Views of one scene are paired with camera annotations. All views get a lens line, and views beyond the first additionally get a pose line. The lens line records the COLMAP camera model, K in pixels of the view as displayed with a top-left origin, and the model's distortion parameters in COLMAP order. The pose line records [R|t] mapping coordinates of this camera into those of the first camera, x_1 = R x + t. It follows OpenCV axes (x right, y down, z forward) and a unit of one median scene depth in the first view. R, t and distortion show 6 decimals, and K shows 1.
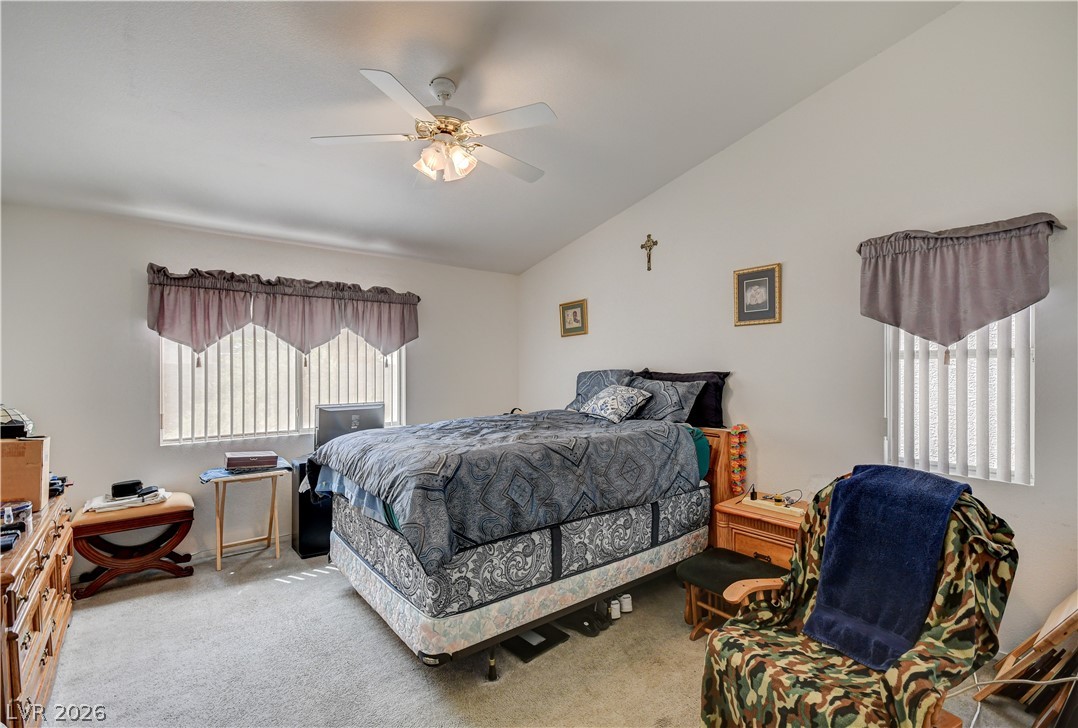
lens RADIAL K [[494.3, 0, 538.3], [0, 494.3, 366.6], [0, 0, 1]] dist [0.016595, -0.002096]
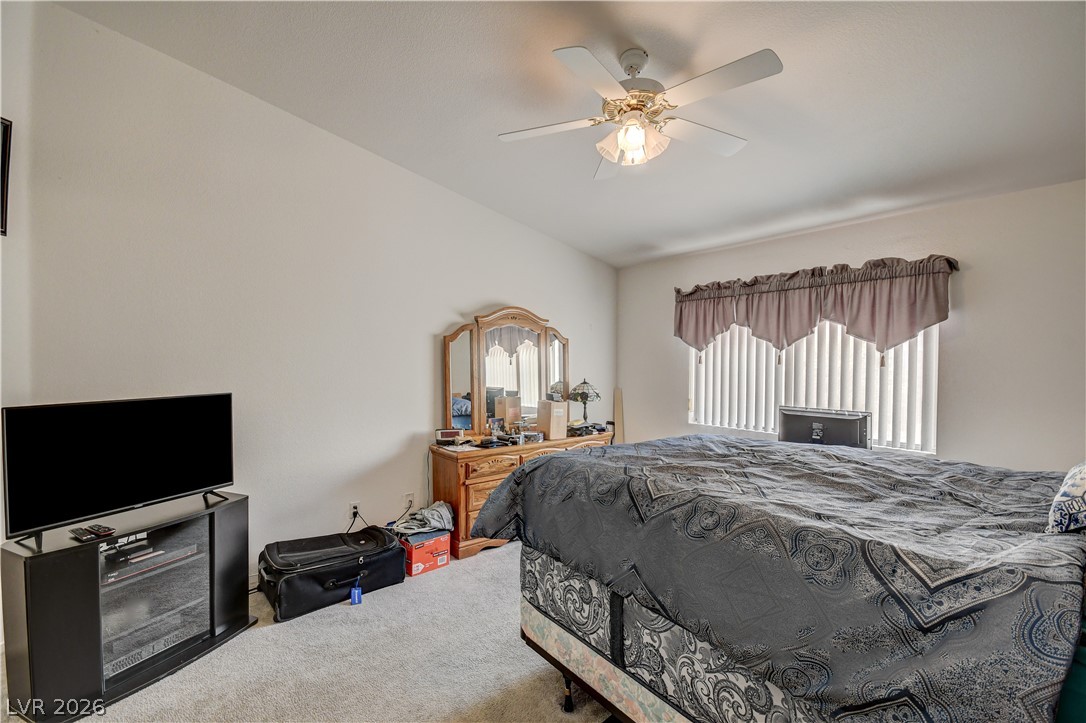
lens RADIAL K [[475.7, 0, 543.3], [0, 475.7, 361.5], [0, 0, 1]] dist [0.013371, -0.004924]
pose [[-0.002243, 0.011205, -0.999935, 0.518139], [-0.001537, 0.999936, 0.011209, -0.017665], [0.999996, 0.001562, -0.002226, 0.629534]]
